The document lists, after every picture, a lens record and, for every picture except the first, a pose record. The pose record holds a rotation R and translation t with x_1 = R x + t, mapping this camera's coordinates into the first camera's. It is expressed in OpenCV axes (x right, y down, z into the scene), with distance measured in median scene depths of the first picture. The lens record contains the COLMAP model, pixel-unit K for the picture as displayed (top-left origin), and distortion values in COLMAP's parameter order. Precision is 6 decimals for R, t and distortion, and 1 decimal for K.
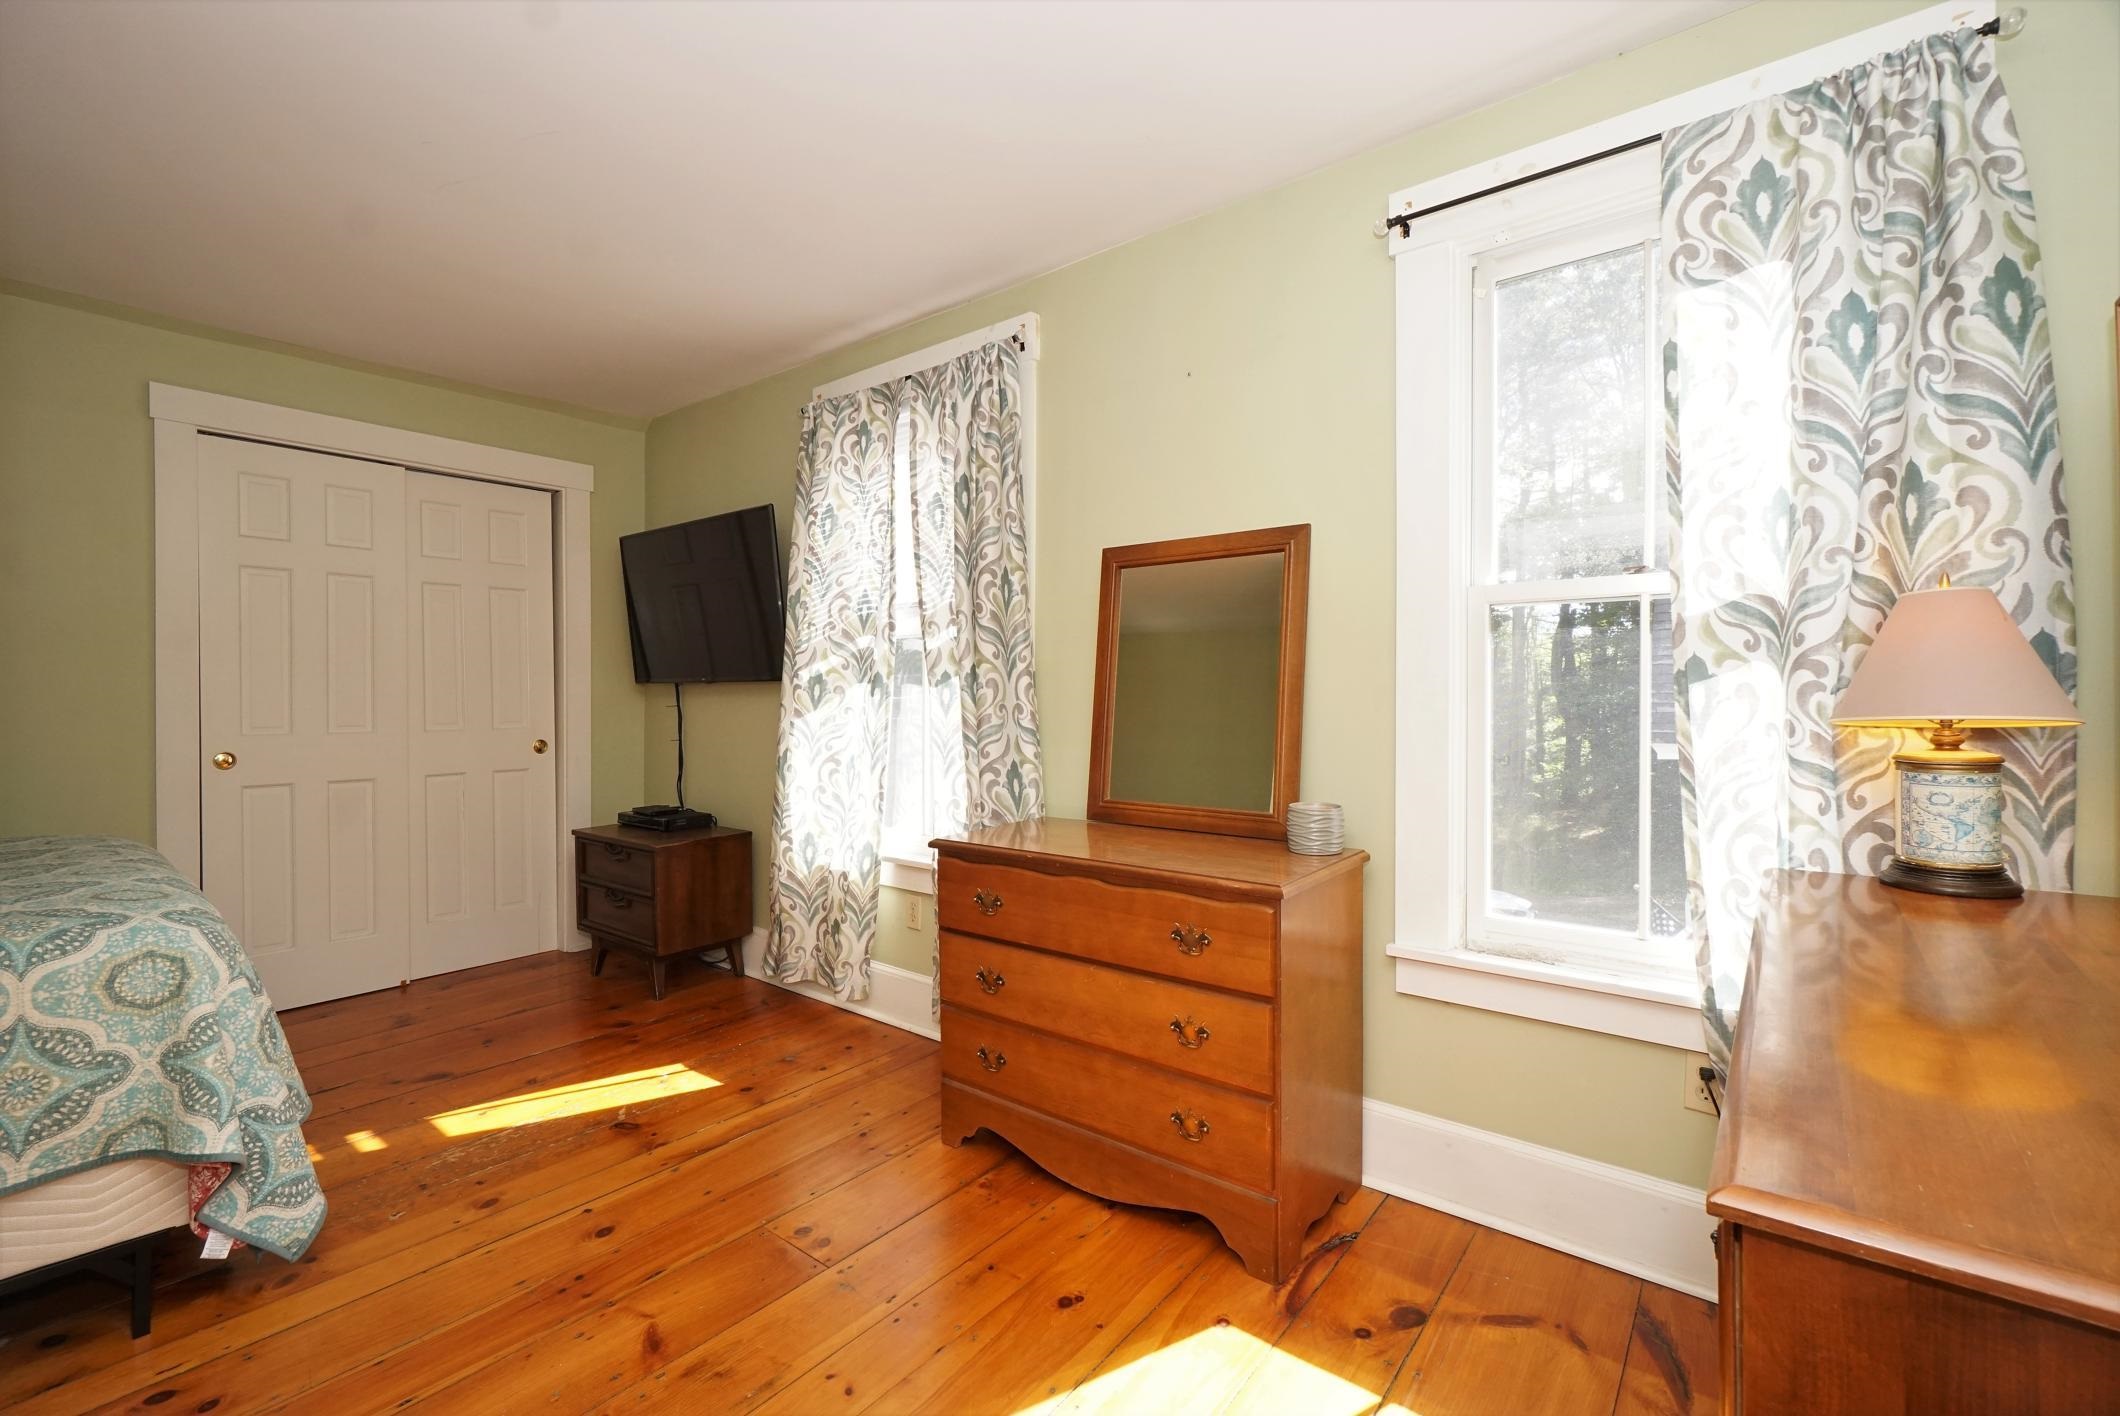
lens RADIAL K [[918.2, 0, 1058.7], [0, 918.2, 700.9], [0, 0, 1]] dist [0.000353, 0.000416]
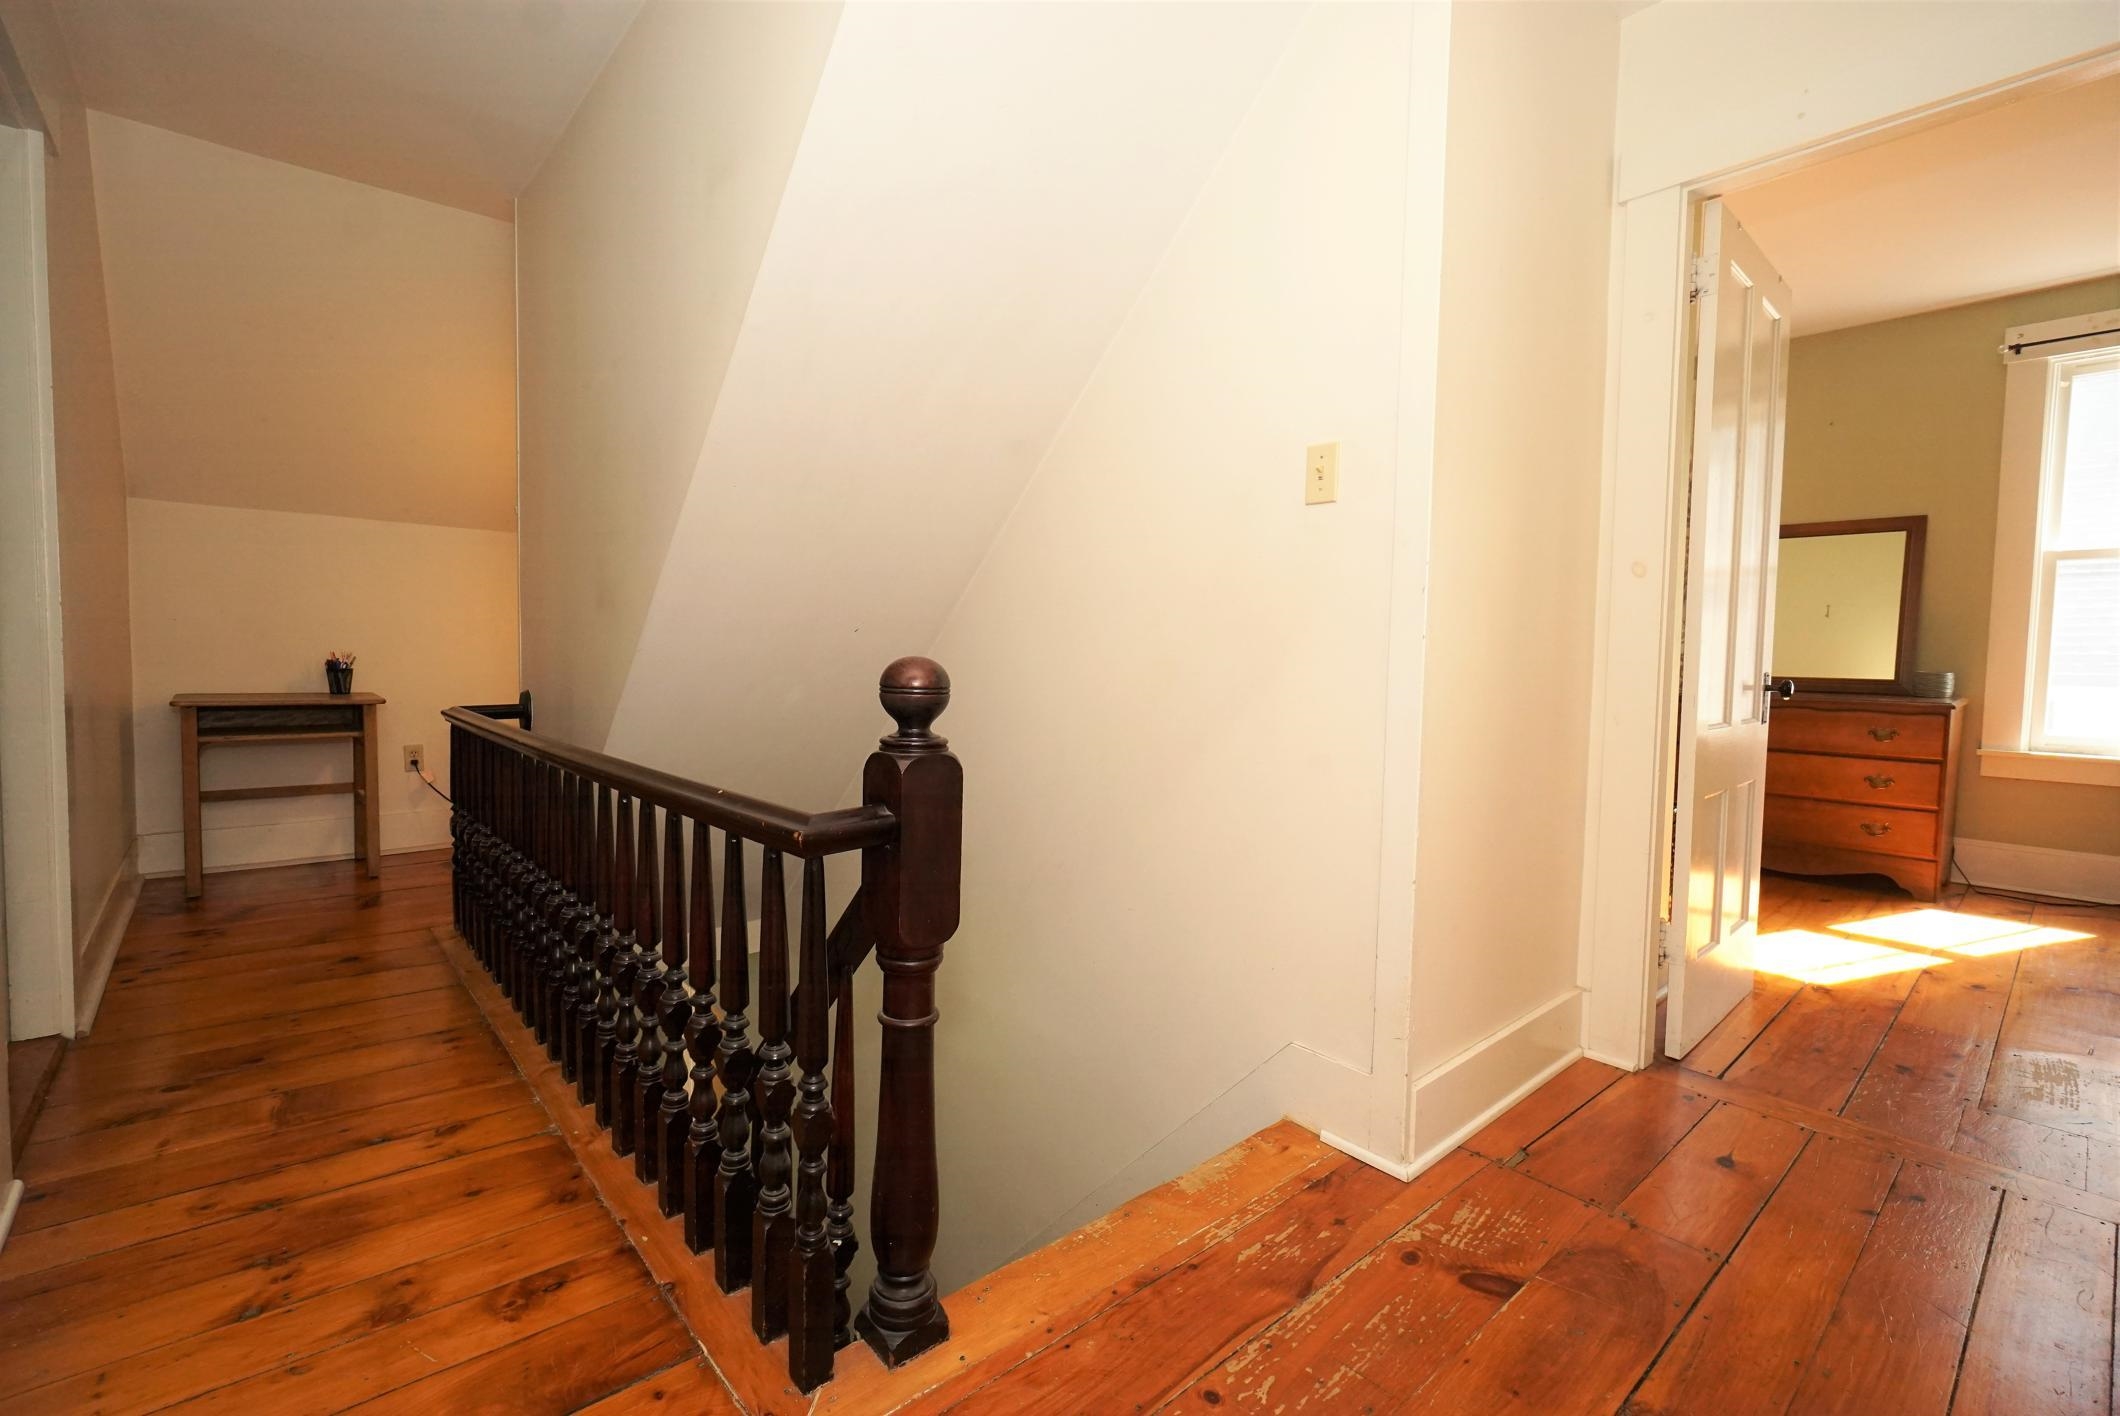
lens RADIAL K [[918.2, 0, 1054.0], [0, 918.2, 708.7], [0, 0, 1]] dist [0.000353, 0.000416]
pose [[0.984272, 0.026535, -0.174656, -0.818884], [-0.018678, 0.998745, 0.046476, 0.096243], [0.175670, -0.042483, 0.983532, -0.805735]]
